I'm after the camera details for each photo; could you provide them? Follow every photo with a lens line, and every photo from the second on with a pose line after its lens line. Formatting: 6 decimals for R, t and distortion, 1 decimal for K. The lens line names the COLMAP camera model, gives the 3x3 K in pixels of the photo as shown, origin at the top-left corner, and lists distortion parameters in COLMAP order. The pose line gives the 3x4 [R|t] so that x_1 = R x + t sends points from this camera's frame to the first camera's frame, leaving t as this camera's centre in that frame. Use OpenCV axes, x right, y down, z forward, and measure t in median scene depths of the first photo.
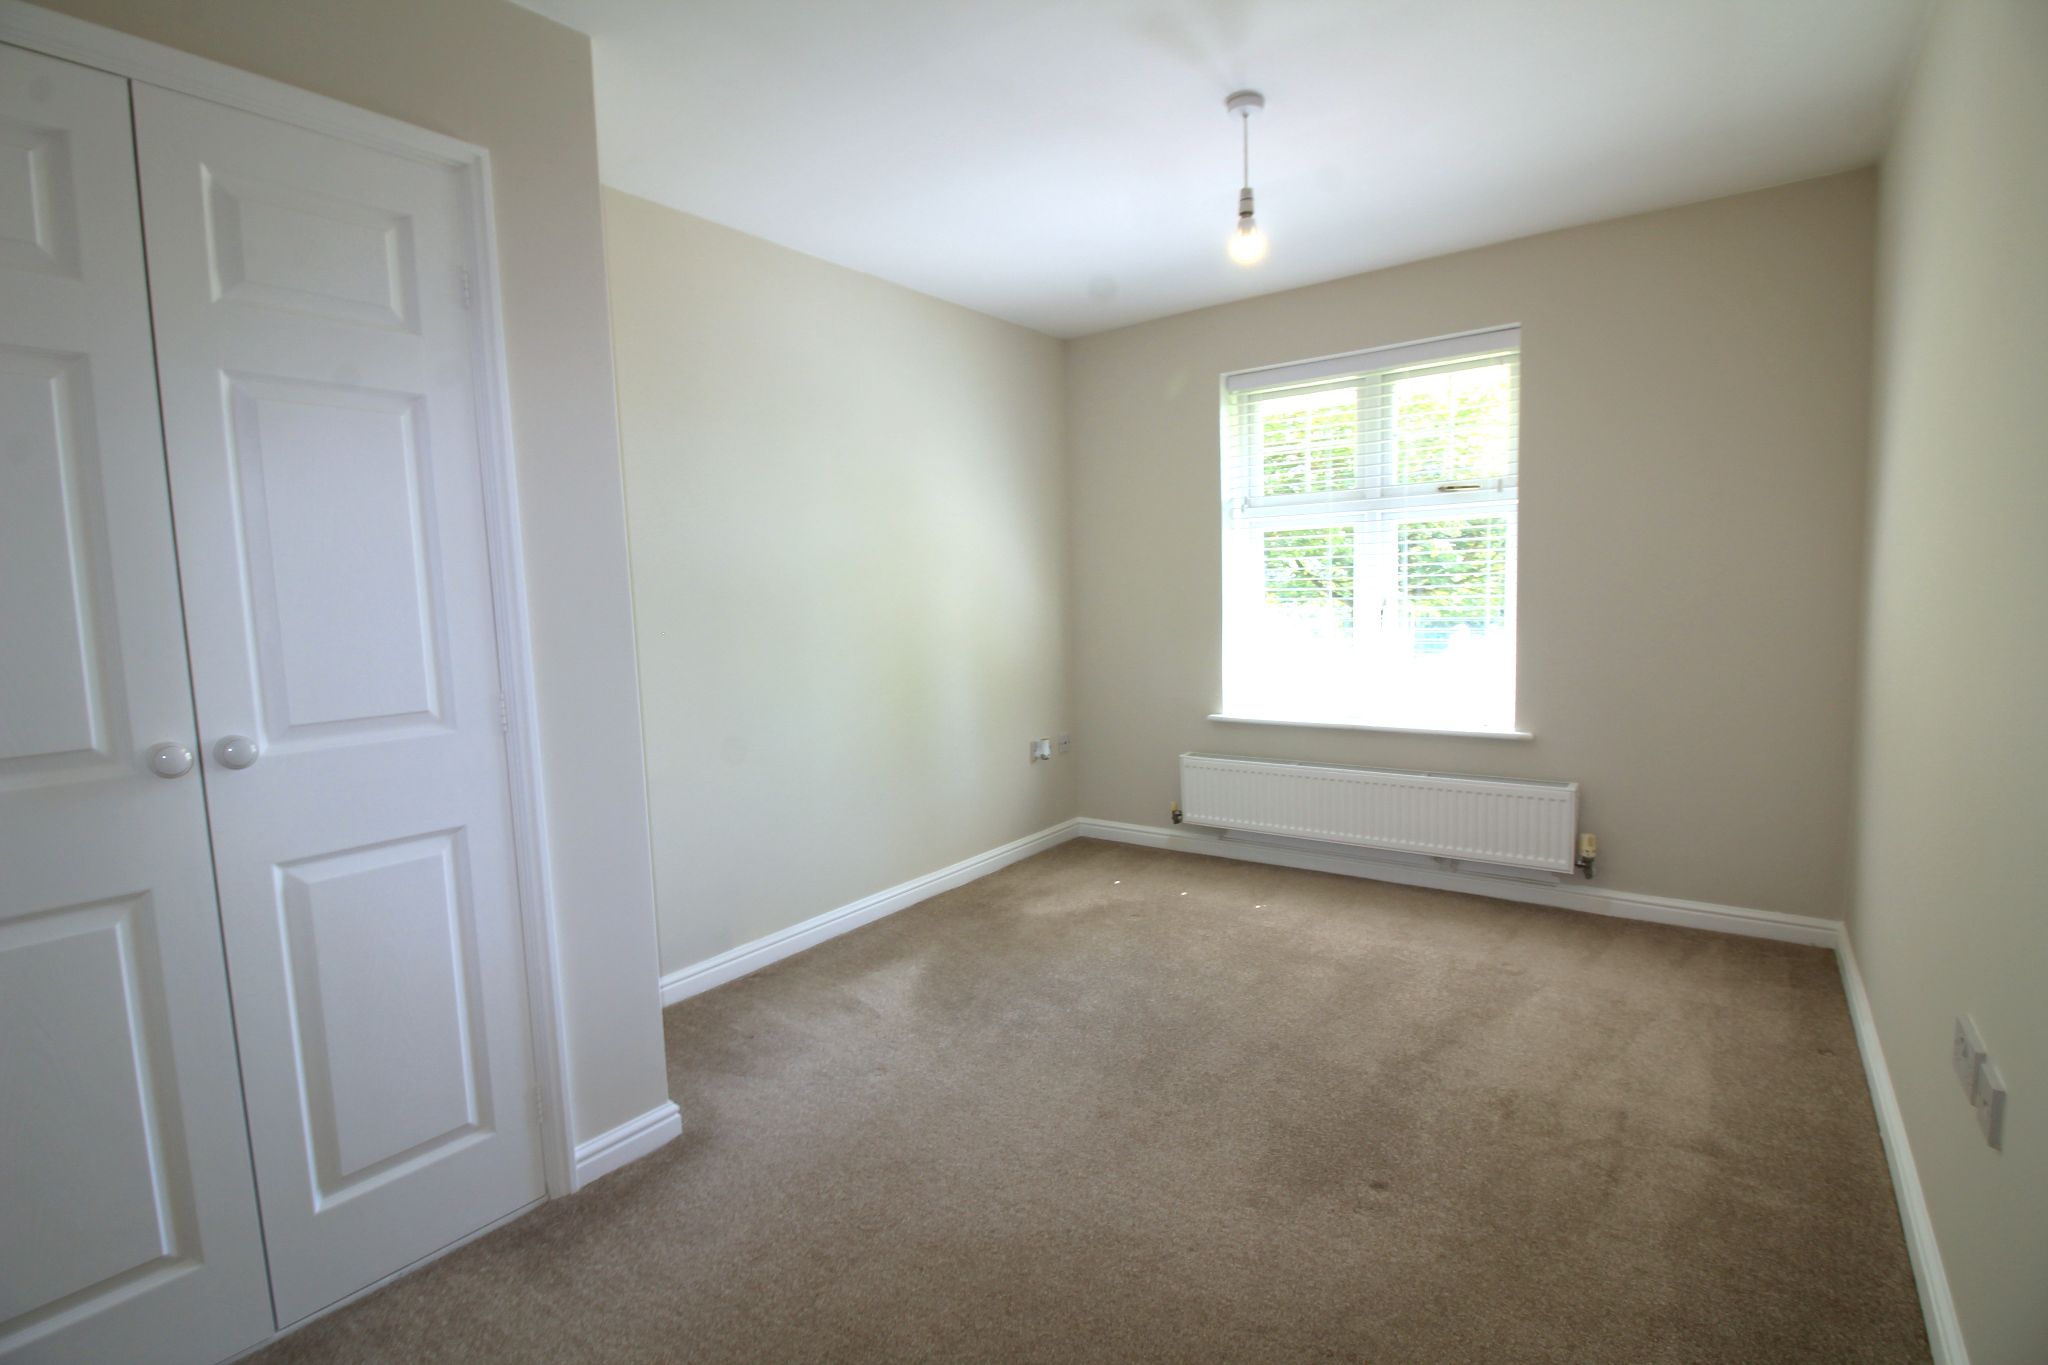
lens RADIAL K [[963.9, 0, 1024.0], [0, 963.9, 682.5], [0, 0, 1]] dist [0.000369, 0.000029]
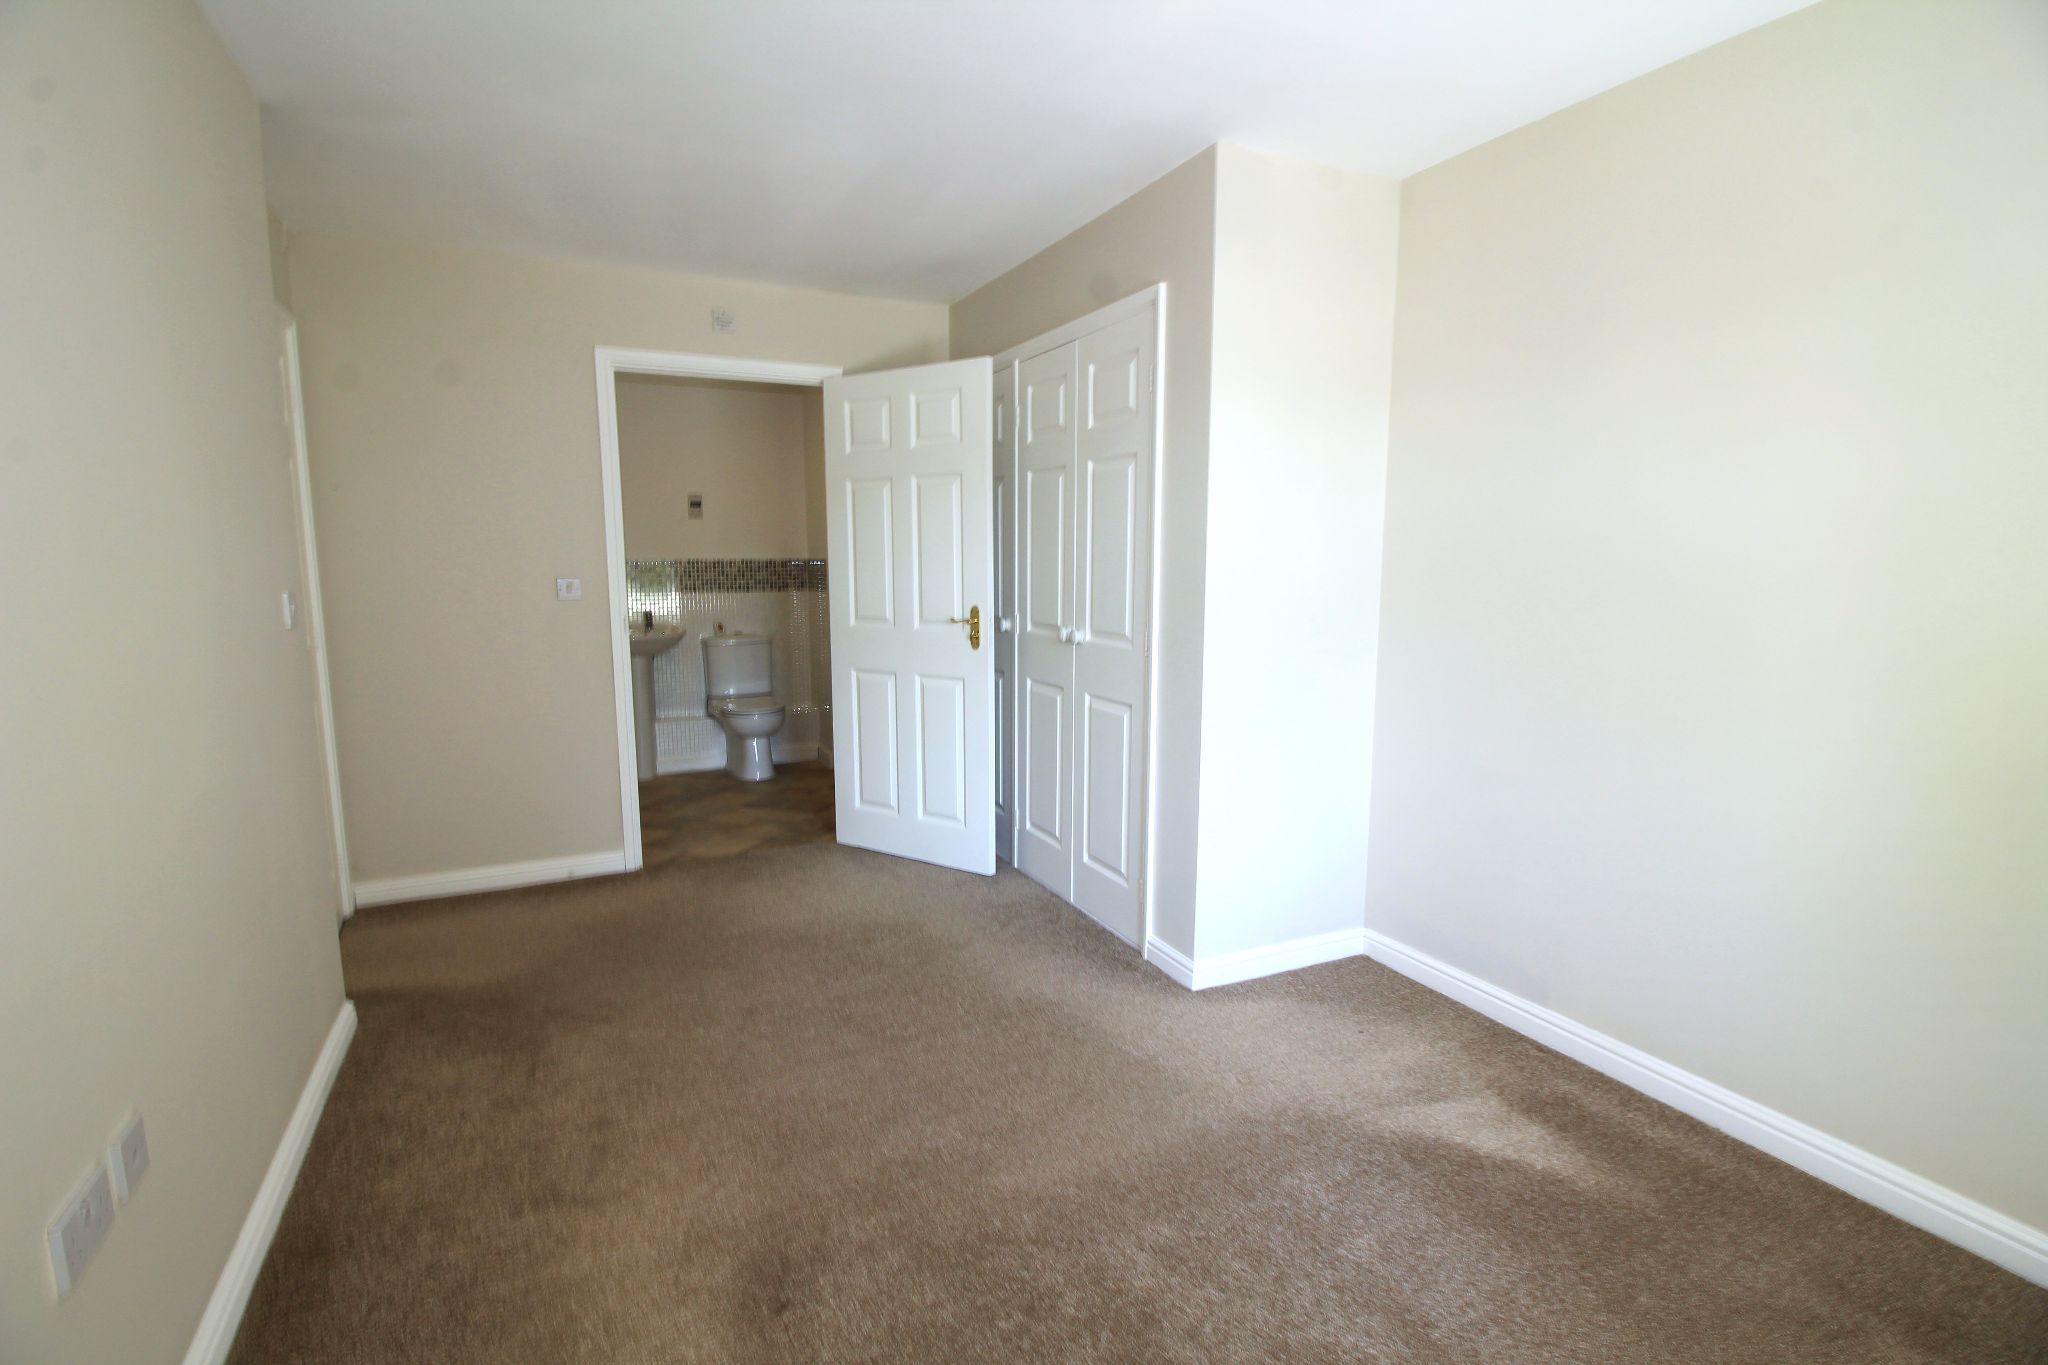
lens RADIAL K [[963.9, 0, 1024.0], [0, 963.9, 682.5], [0, 0, 1]] dist [0.000369, 0.000029]
pose [[-0.453754, 0.160796, -0.876500, 0.953601], [-0.069724, 0.974164, 0.214808, -0.233419], [0.888395, 0.158583, -0.430820, 1.498027]]
